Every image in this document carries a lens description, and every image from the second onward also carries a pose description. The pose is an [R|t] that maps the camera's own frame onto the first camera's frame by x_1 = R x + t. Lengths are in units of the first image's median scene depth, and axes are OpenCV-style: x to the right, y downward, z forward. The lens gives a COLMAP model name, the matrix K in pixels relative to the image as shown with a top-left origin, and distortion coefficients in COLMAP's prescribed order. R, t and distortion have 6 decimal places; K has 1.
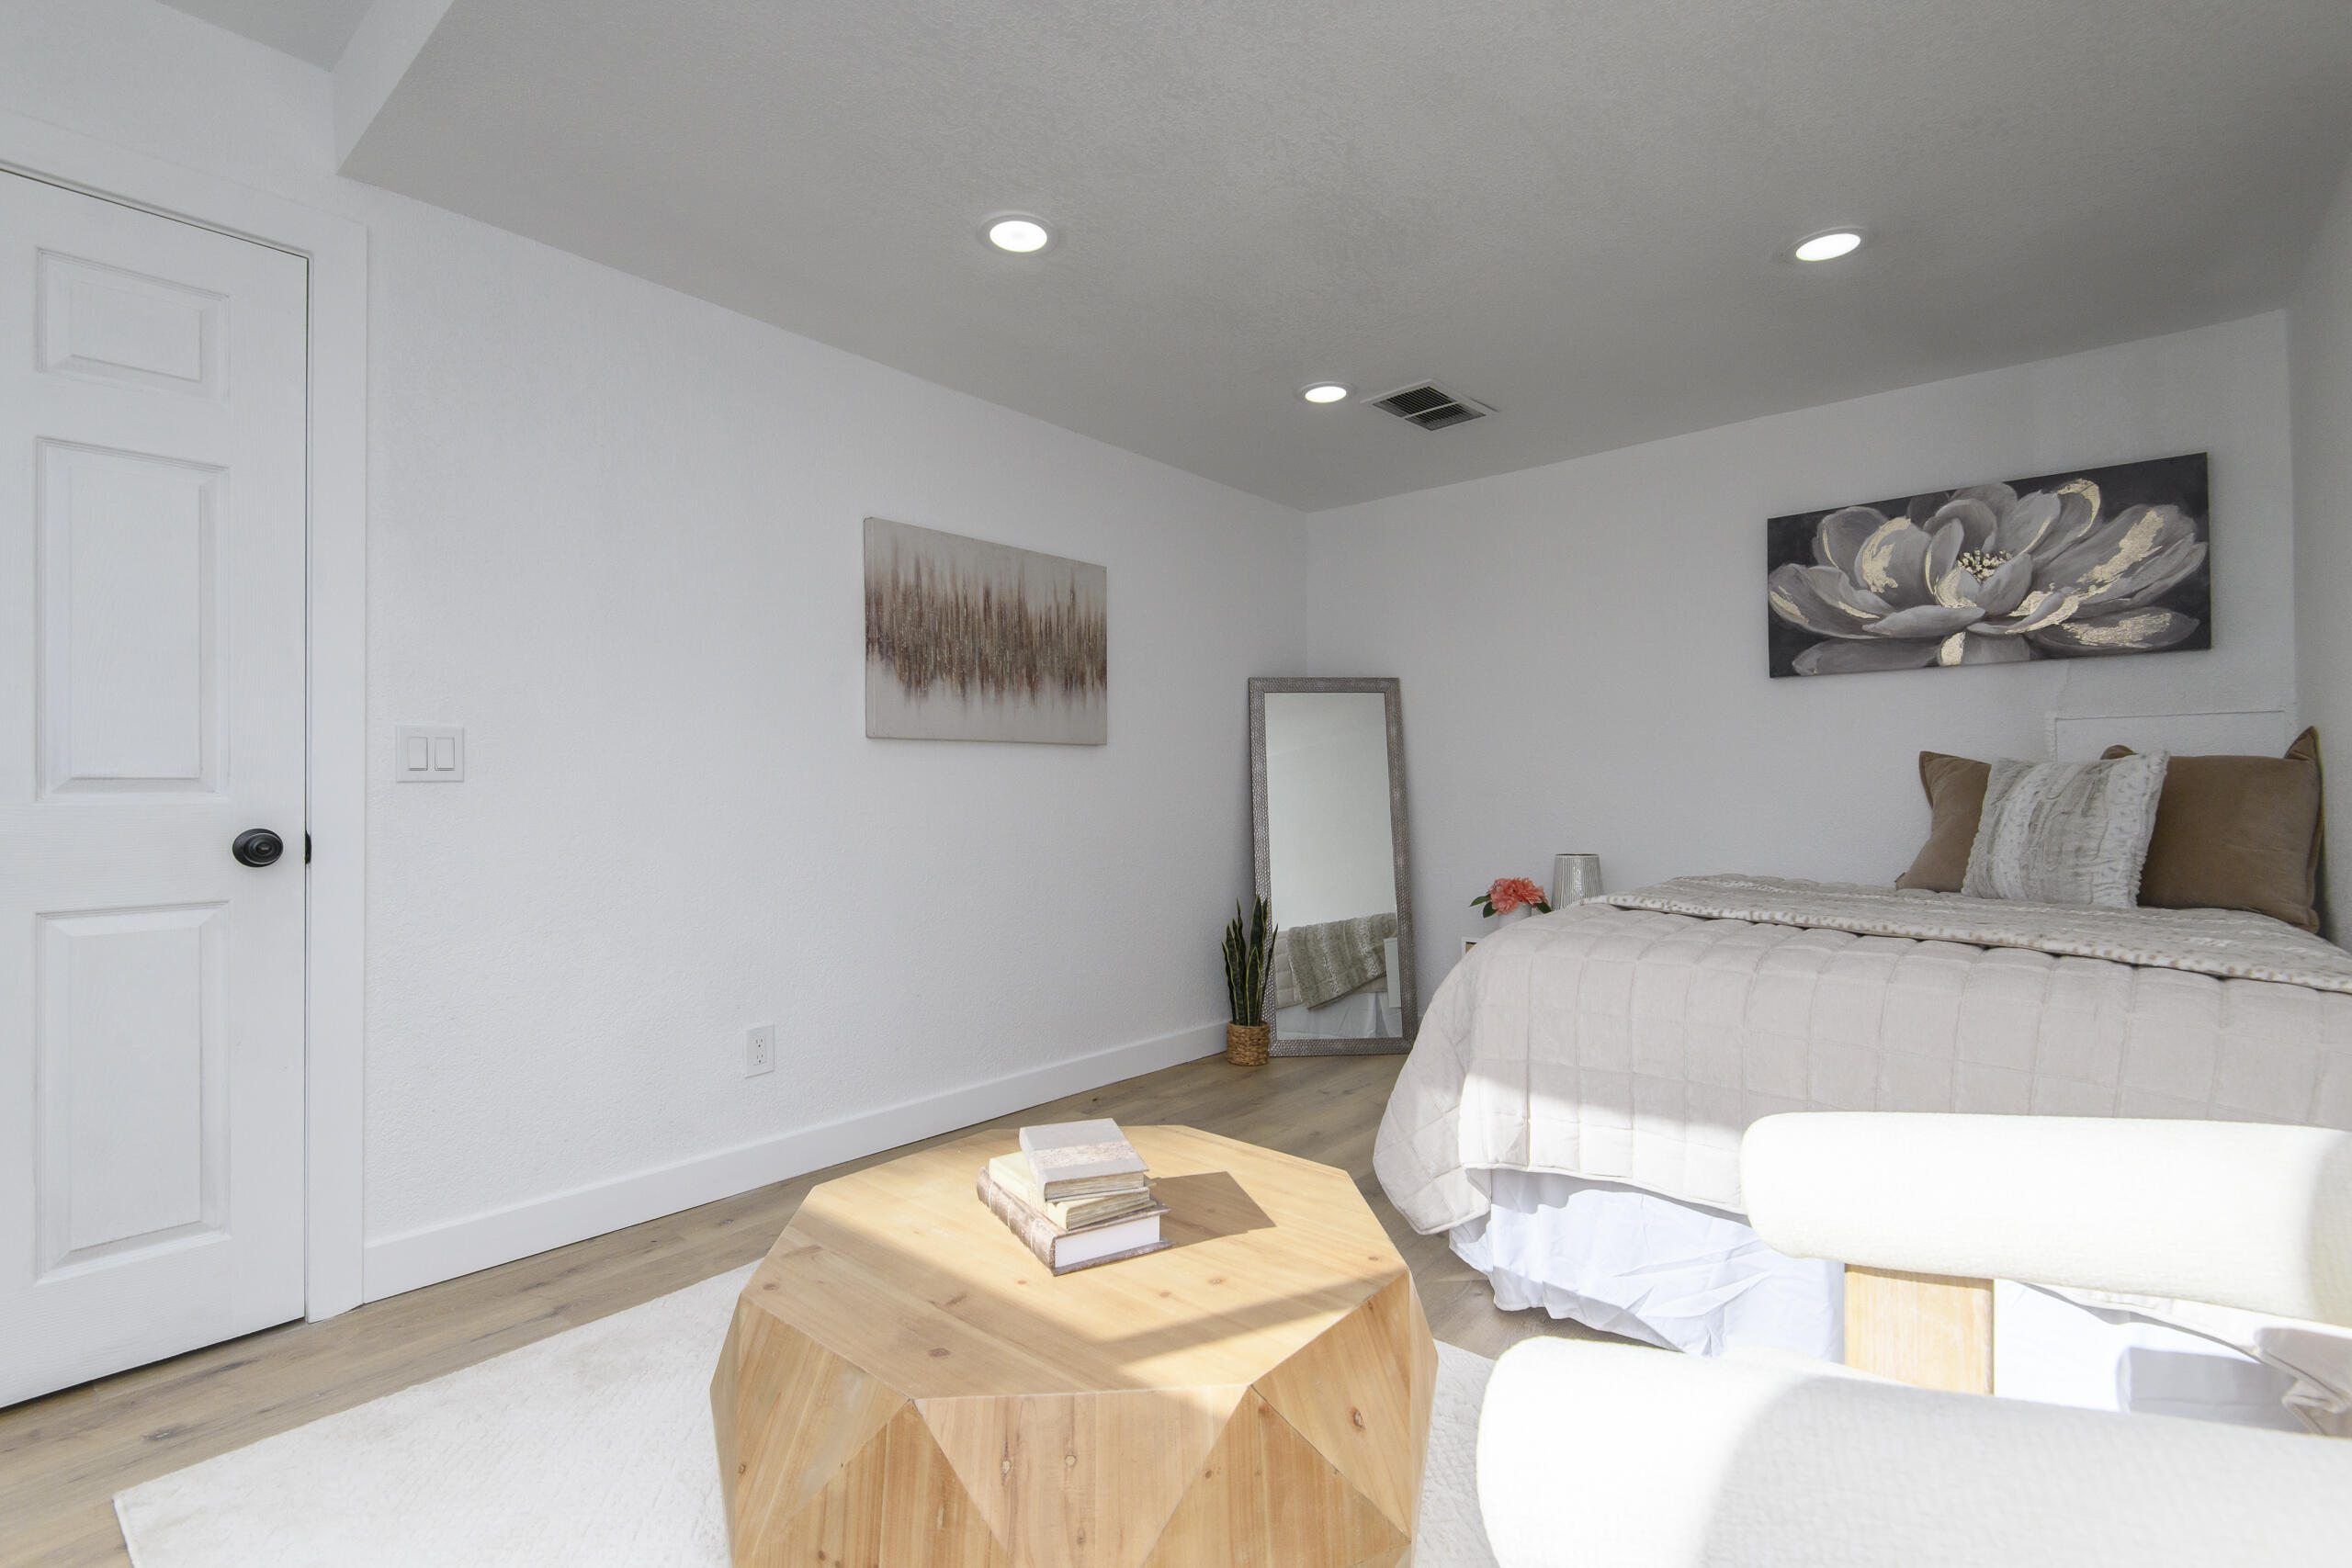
lens RADIAL K [[1079.5, 0, 1186.1], [0, 1079.5, 776.2], [0, 0, 1]] dist [0.036985, -0.026834]
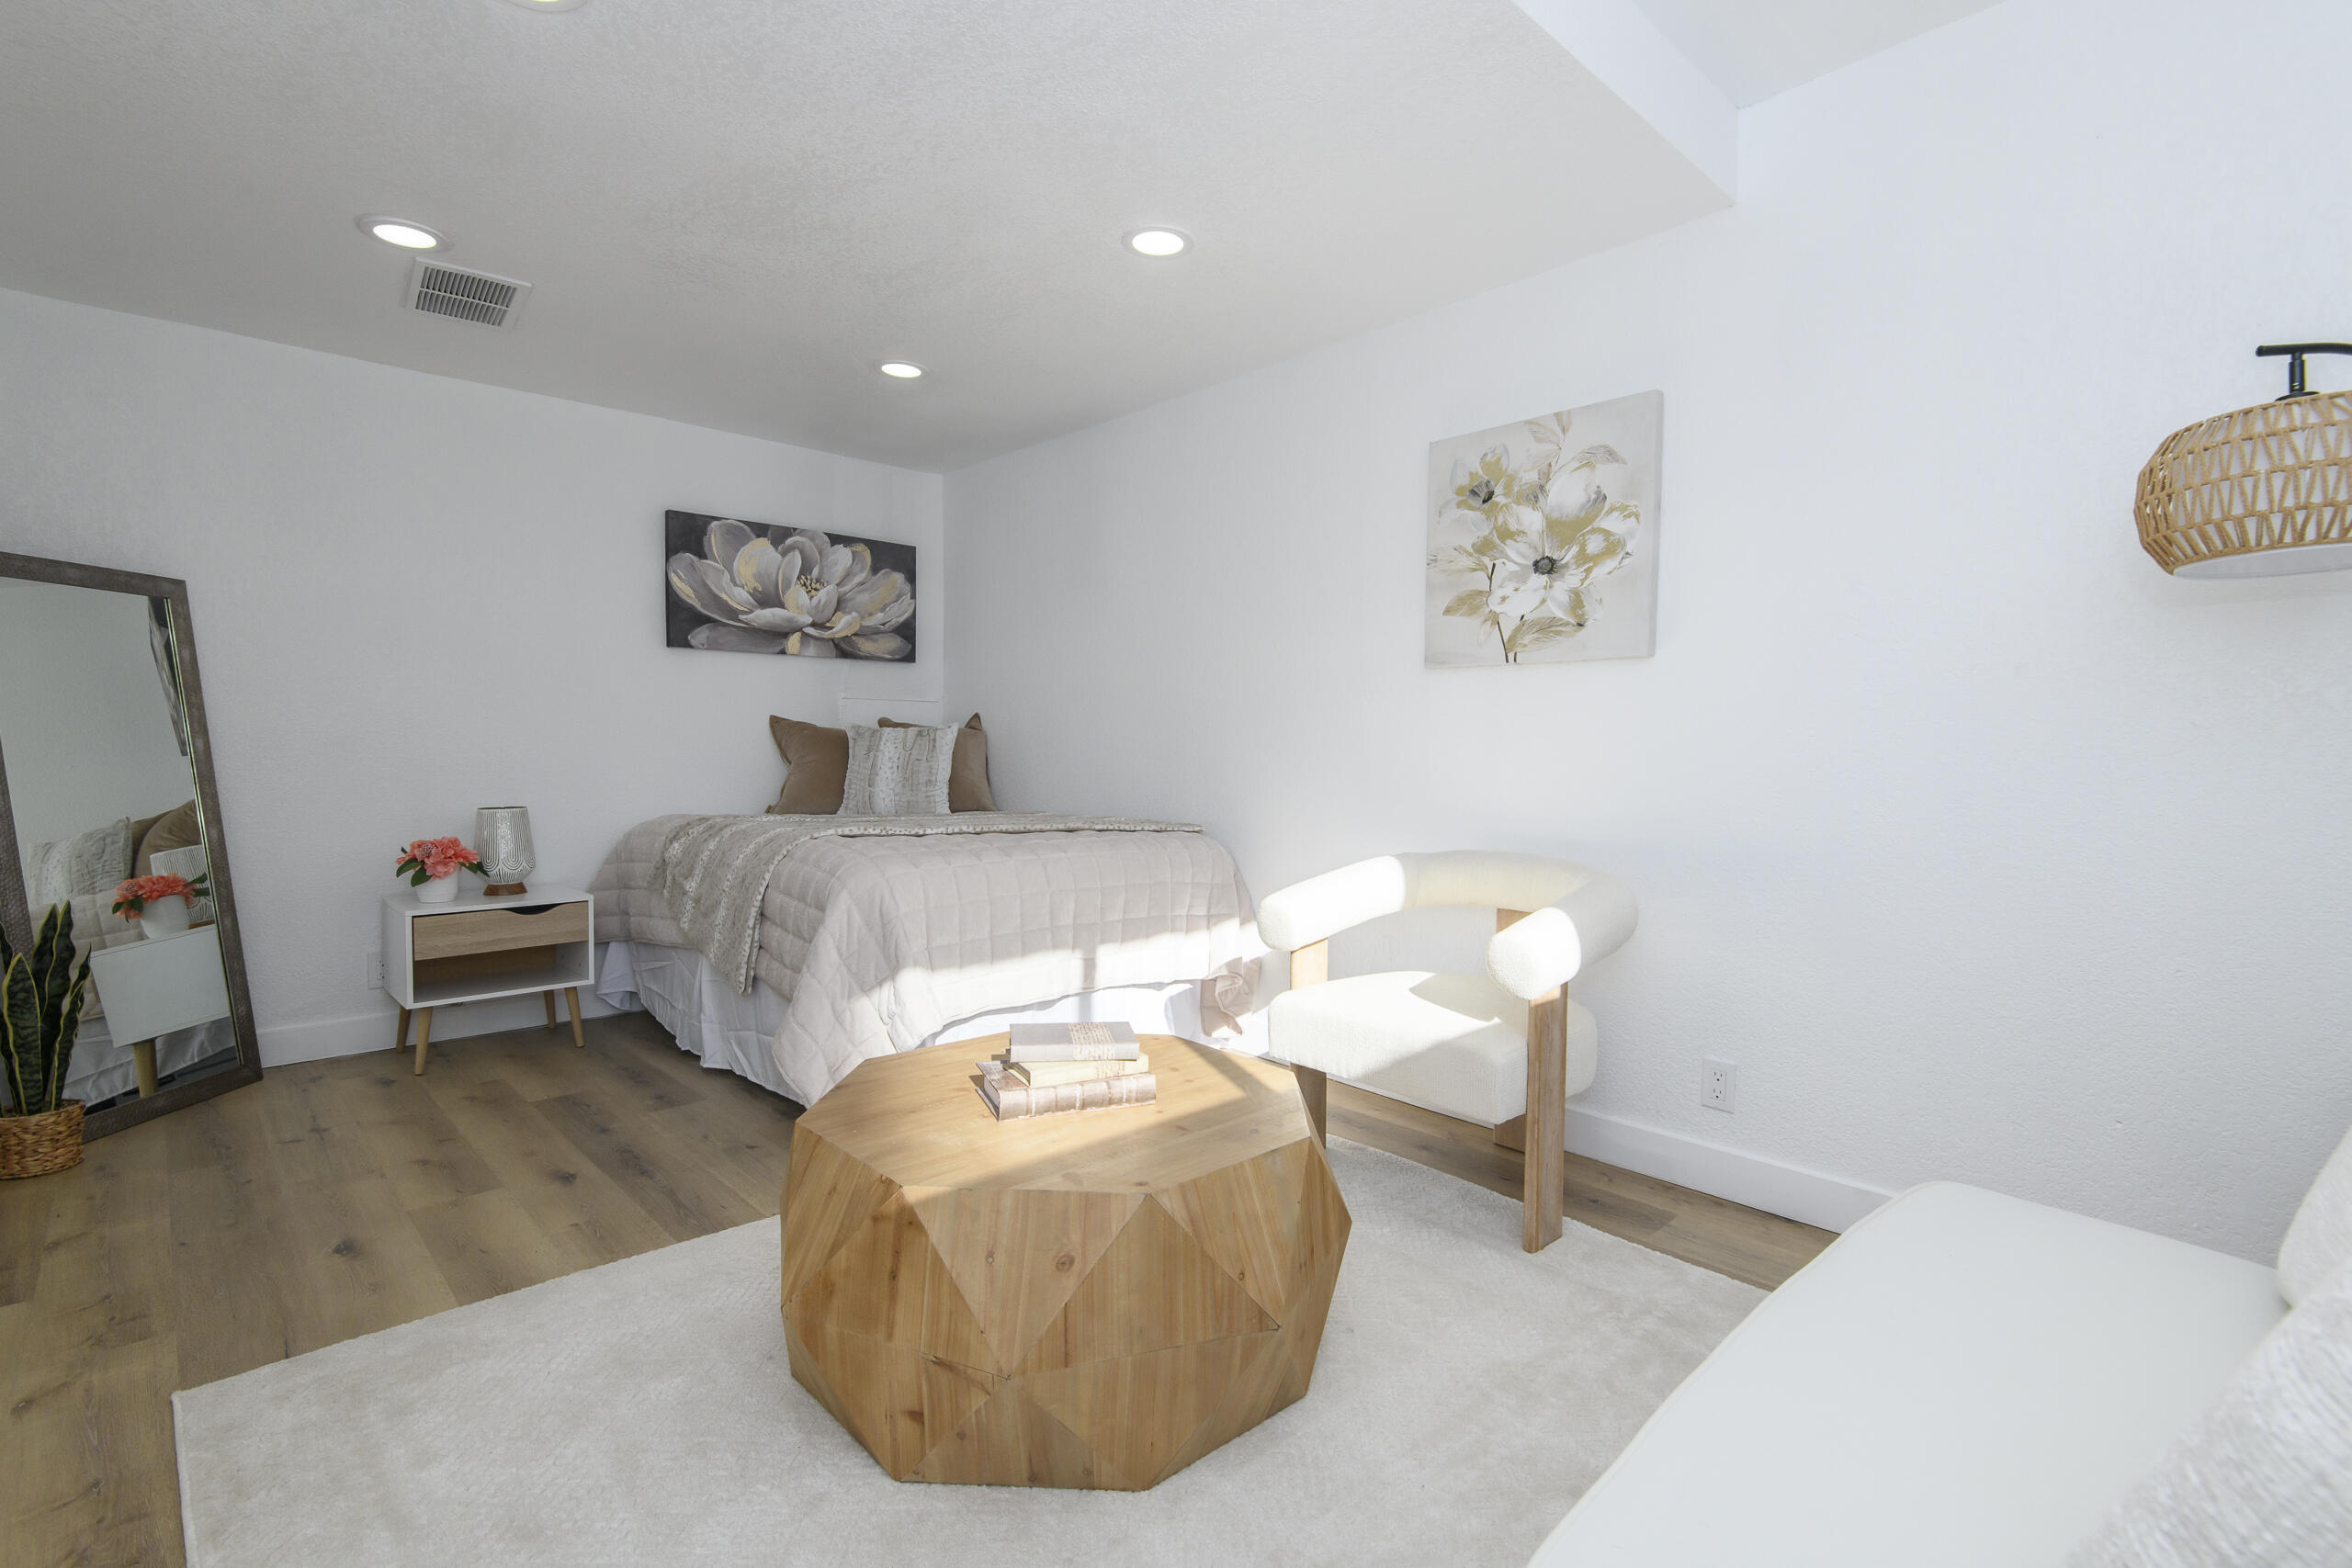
lens RADIAL K [[1079.5, 0, 1186.1], [0, 1079.5, 776.2], [0, 0, 1]] dist [0.036985, -0.026834]
pose [[0.100033, -0.024839, 0.994674, -0.630538], [-0.024752, 0.999317, 0.027444, 0.003402], [-0.994676, -0.027365, 0.099350, 0.358294]]
